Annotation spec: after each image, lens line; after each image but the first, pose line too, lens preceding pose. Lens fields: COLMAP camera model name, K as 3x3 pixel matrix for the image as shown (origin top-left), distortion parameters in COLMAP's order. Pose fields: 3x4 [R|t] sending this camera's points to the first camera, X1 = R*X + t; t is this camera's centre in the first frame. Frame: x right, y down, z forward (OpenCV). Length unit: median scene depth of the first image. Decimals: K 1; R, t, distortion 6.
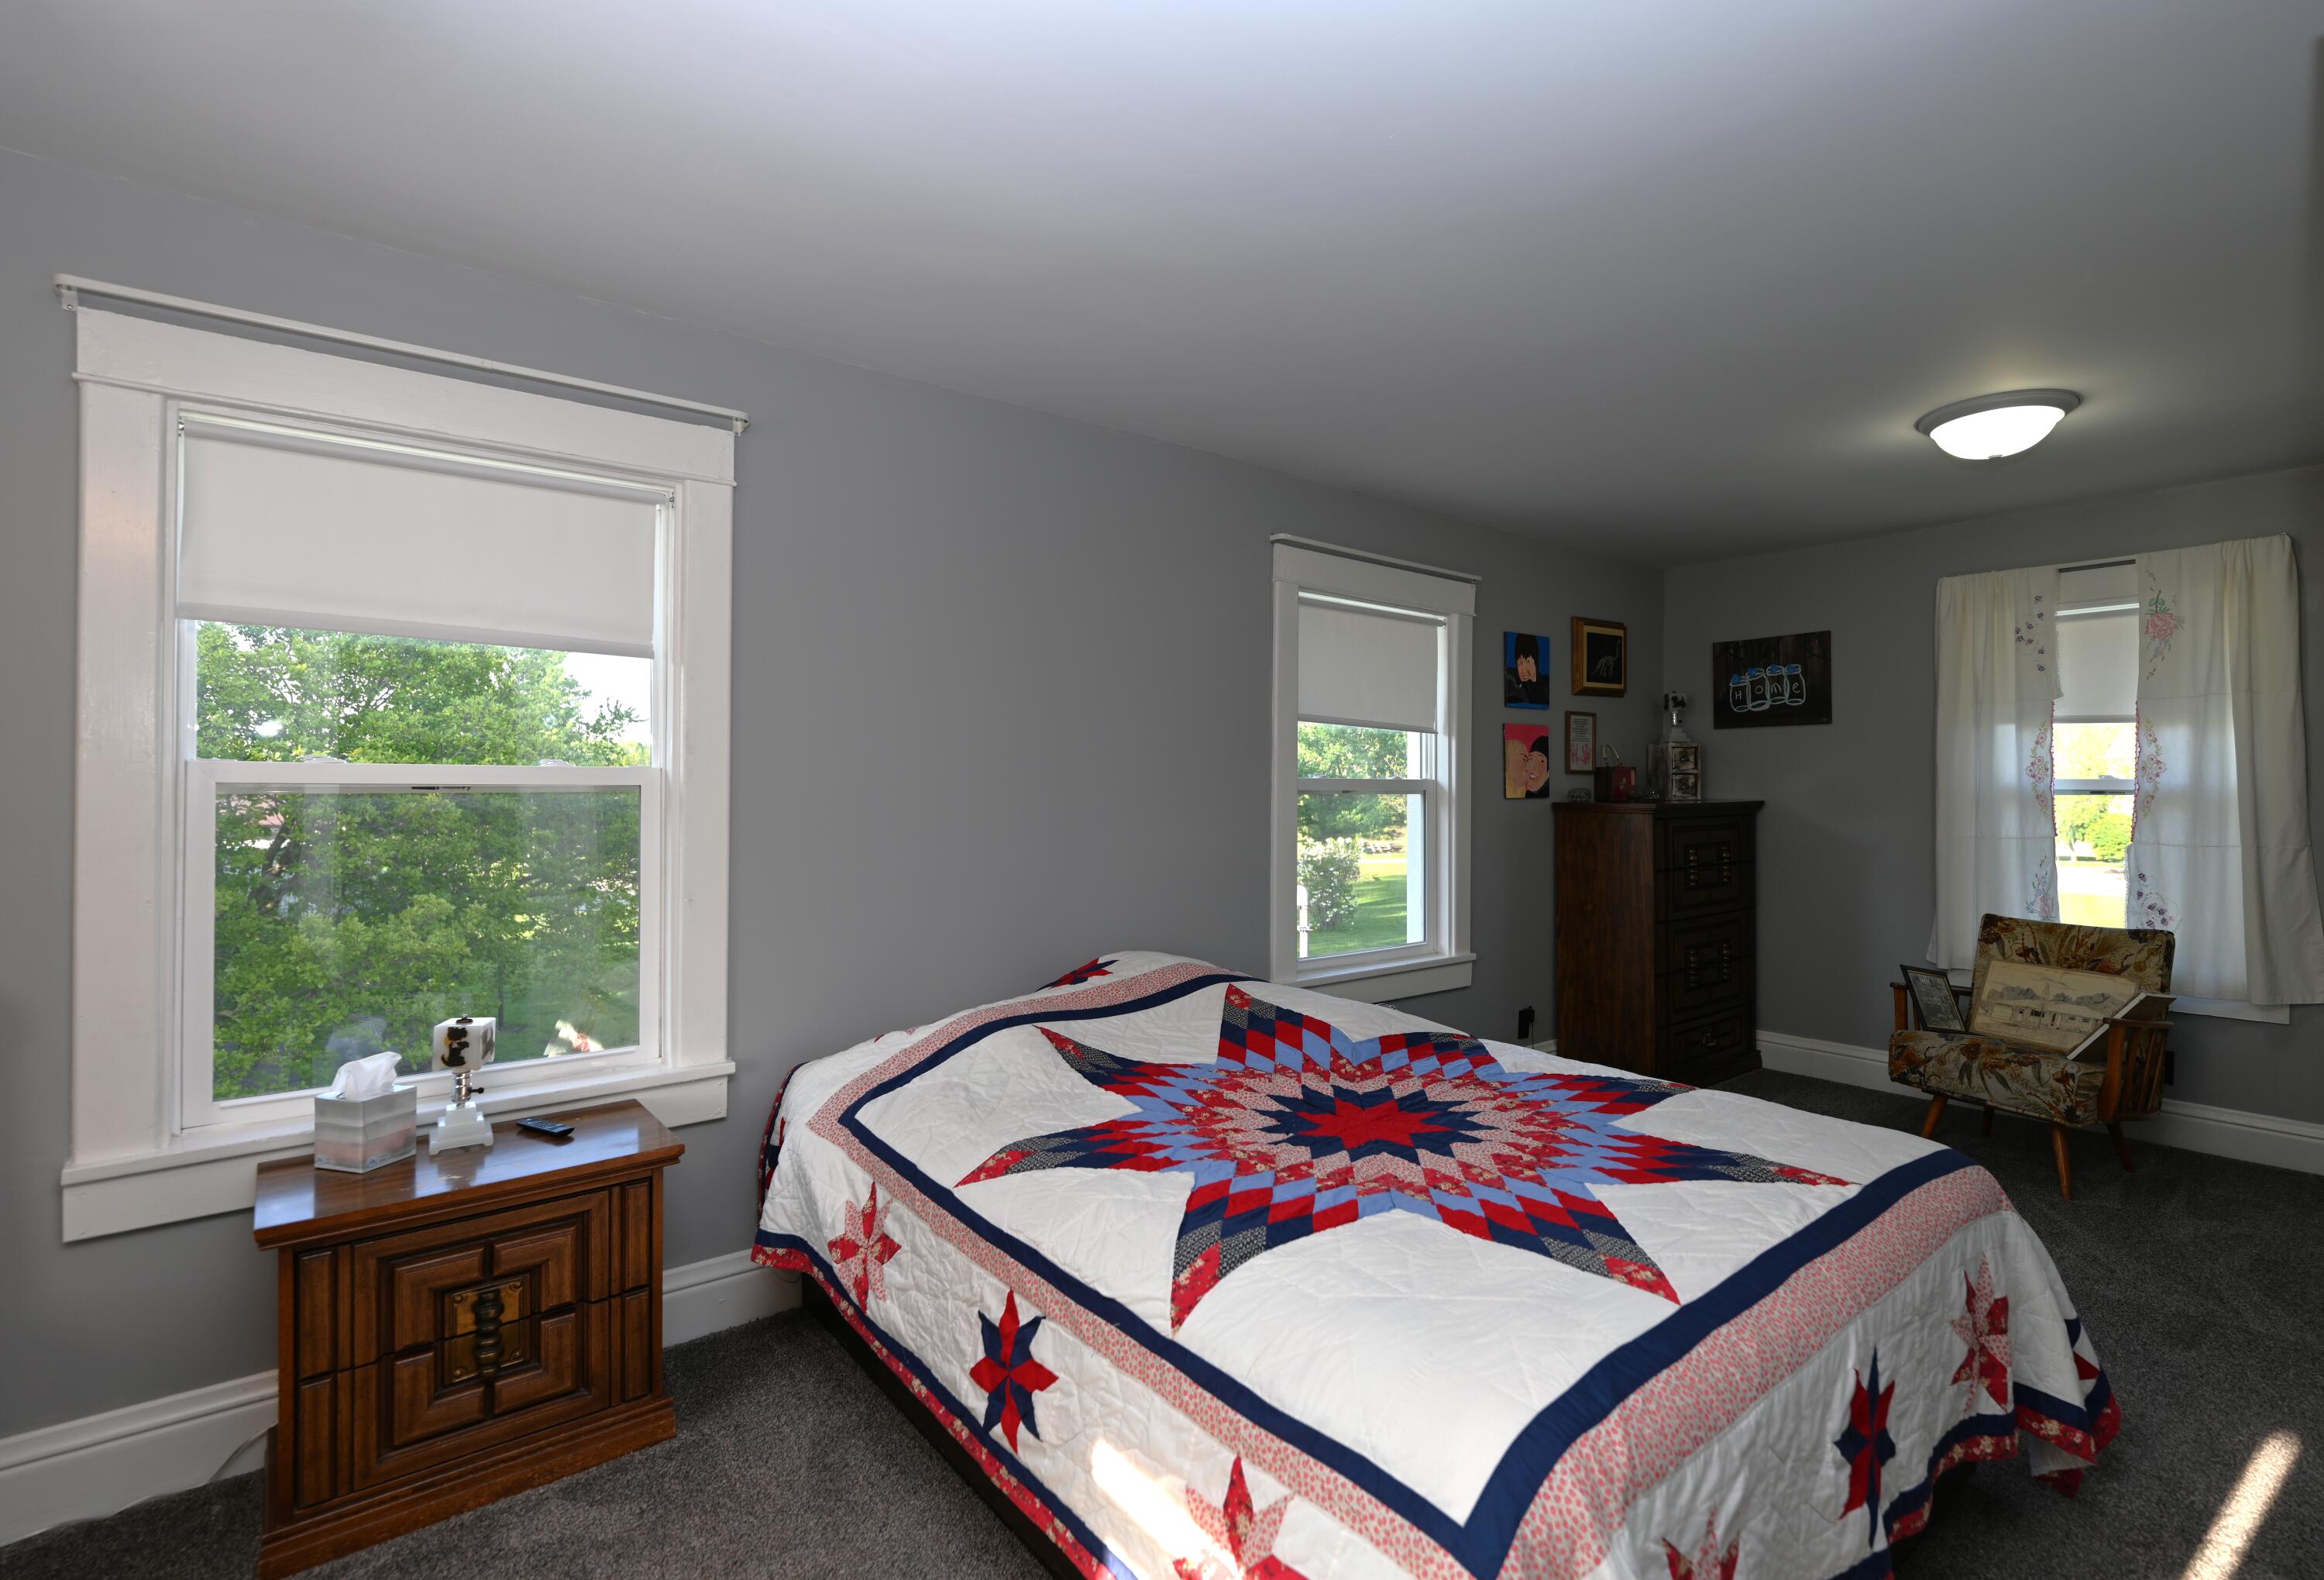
lens RADIAL K [[1074.6, 0, 1162.2], [0, 1074.6, 781.5], [0, 0, 1]] dist [0.002586, 0.000052]
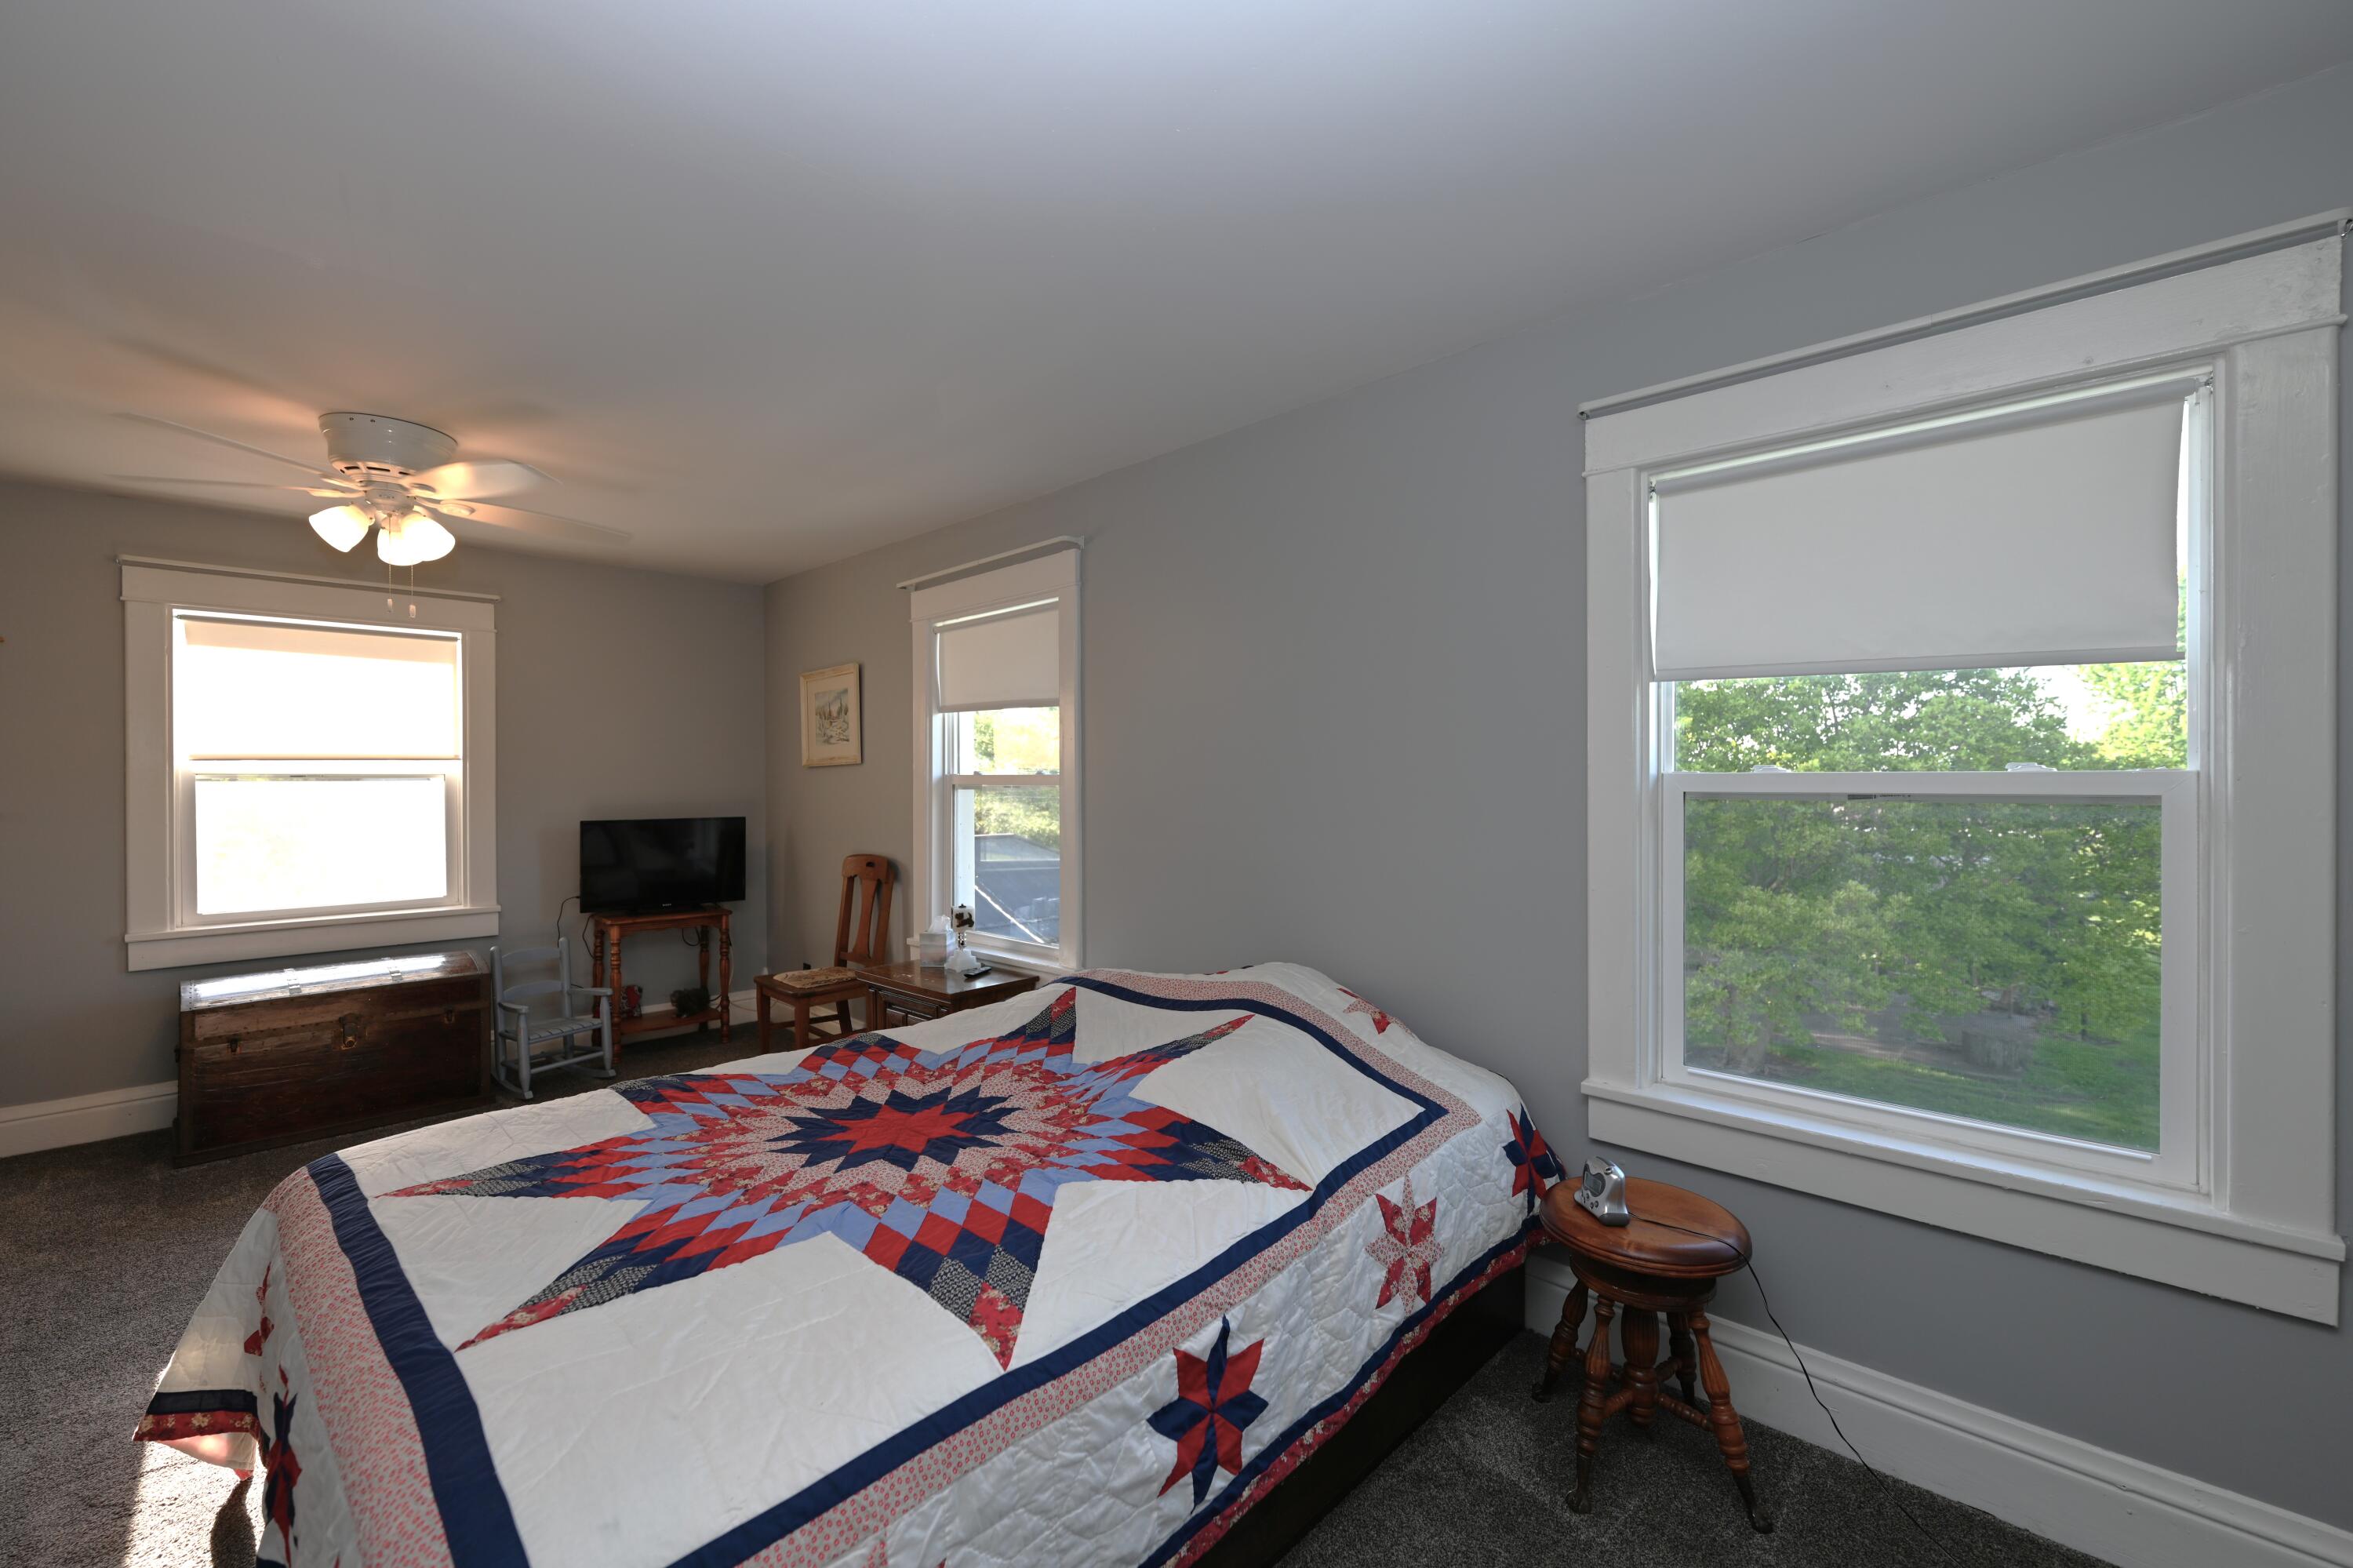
lens RADIAL K [[930.3, 0, 1174.5], [0, 930.3, 787.3], [0, 0, 1]] dist [-0.003370, -0.000234]
pose [[0.157965, 0.003326, -0.987439, 1.122268], [0.006424, 0.999970, 0.004396, 0.000980], [0.987424, -0.007038, 0.157939, 1.159407]]
